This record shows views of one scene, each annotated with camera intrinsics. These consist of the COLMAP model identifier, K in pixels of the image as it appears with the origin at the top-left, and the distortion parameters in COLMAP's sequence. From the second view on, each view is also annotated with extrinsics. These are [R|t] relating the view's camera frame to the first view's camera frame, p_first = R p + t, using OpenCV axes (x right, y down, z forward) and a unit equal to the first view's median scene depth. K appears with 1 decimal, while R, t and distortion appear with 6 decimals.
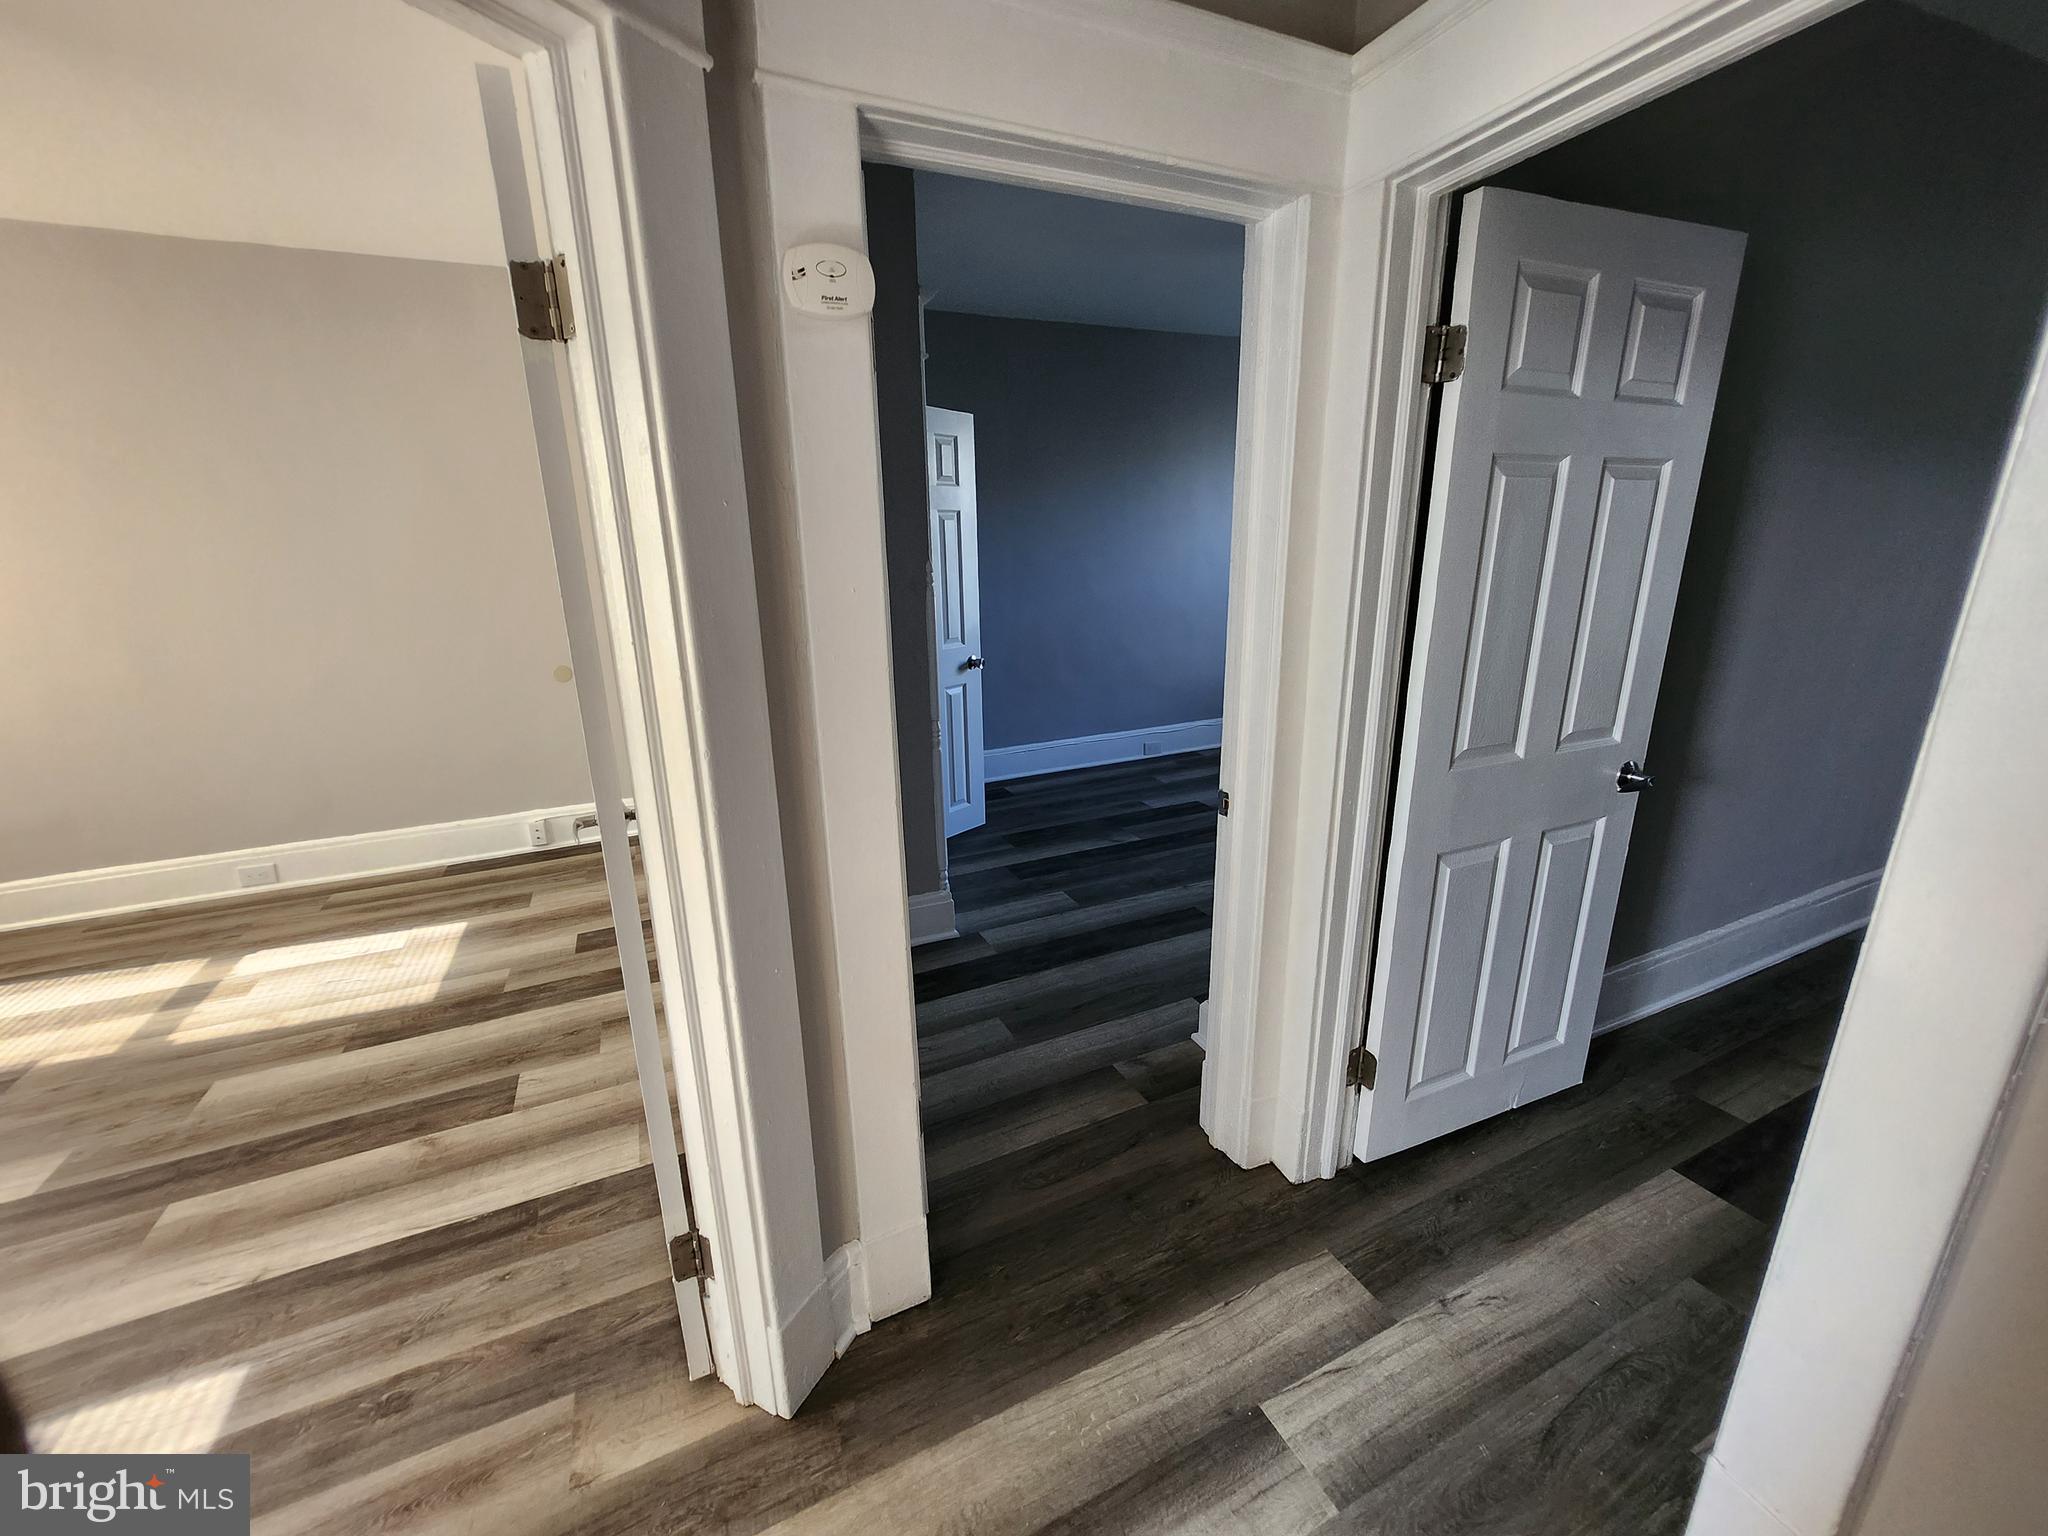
lens RADIAL K [[793.3, 0, 1008.0], [0, 793.3, 754.2], [0, 0, 1]] dist [-0.001496, 0.000529]
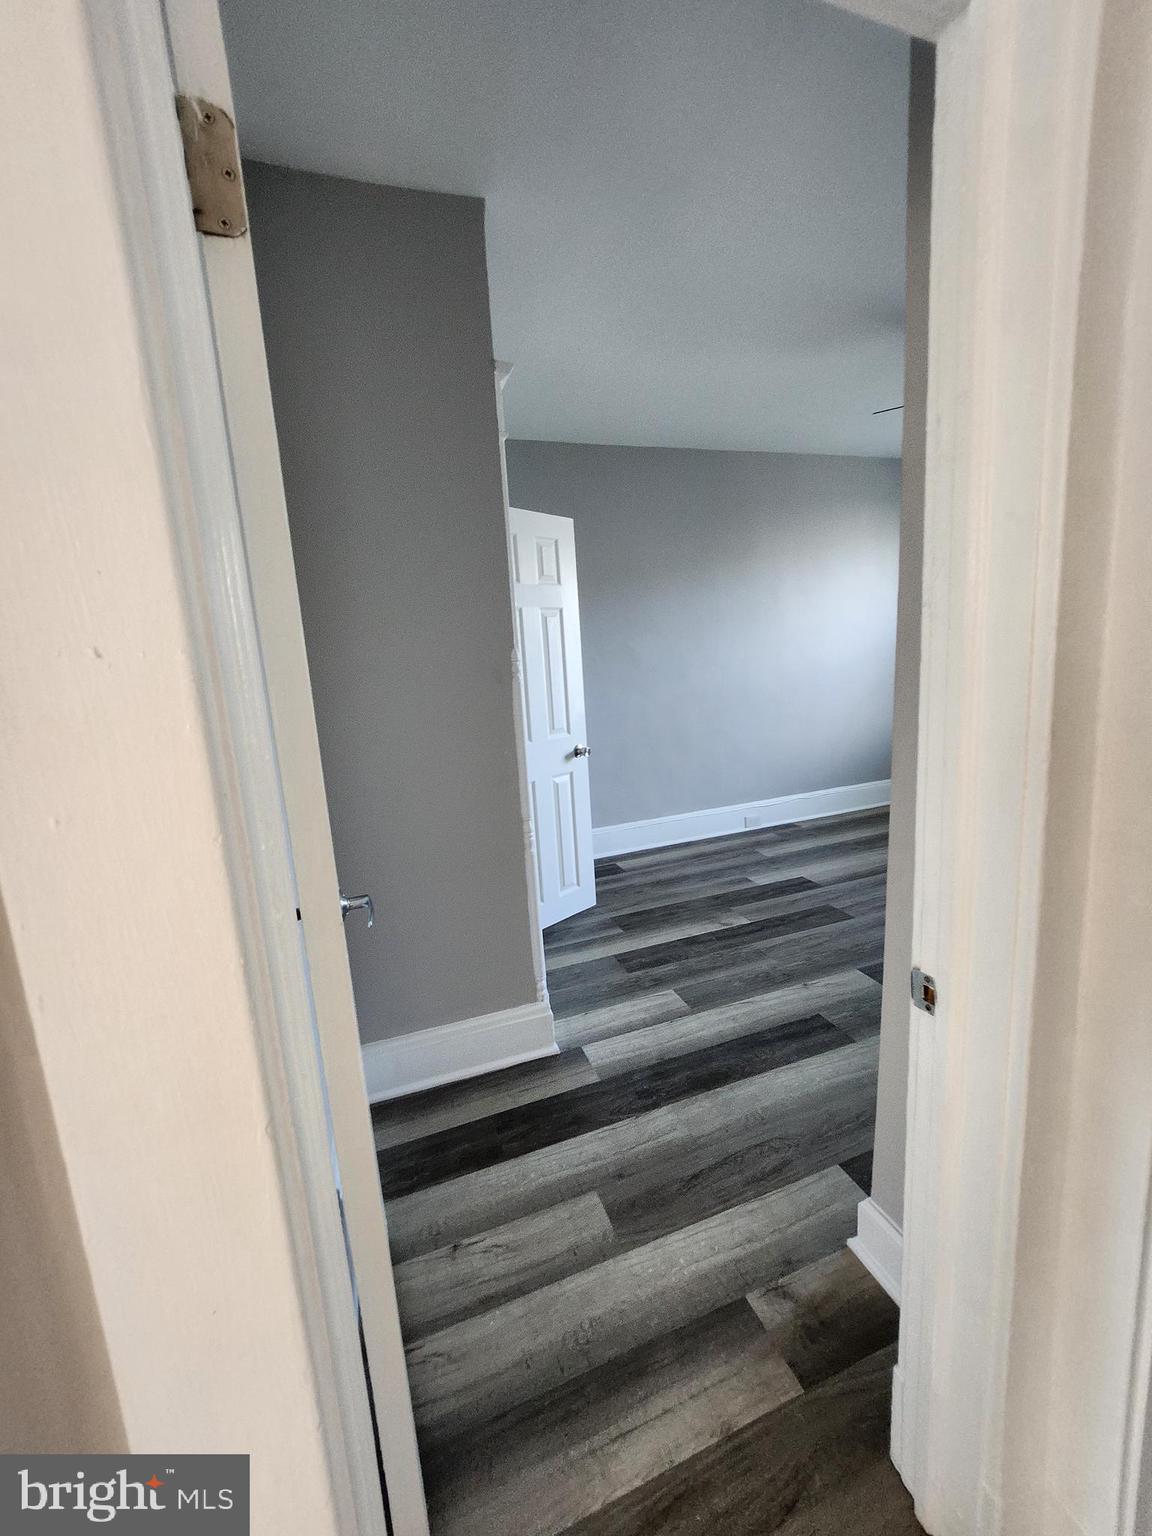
lens RADIAL K [[595.0, 0, 564.8], [0, 595.0, 768.5], [0, 0, 1]] dist [-0.001496, 0.000529]
pose [[0.994027, -0.025321, -0.106153, 0.021344], [0.017933, 0.997386, -0.069991, -0.041809], [0.107648, 0.067669, 0.991883, 0.240248]]
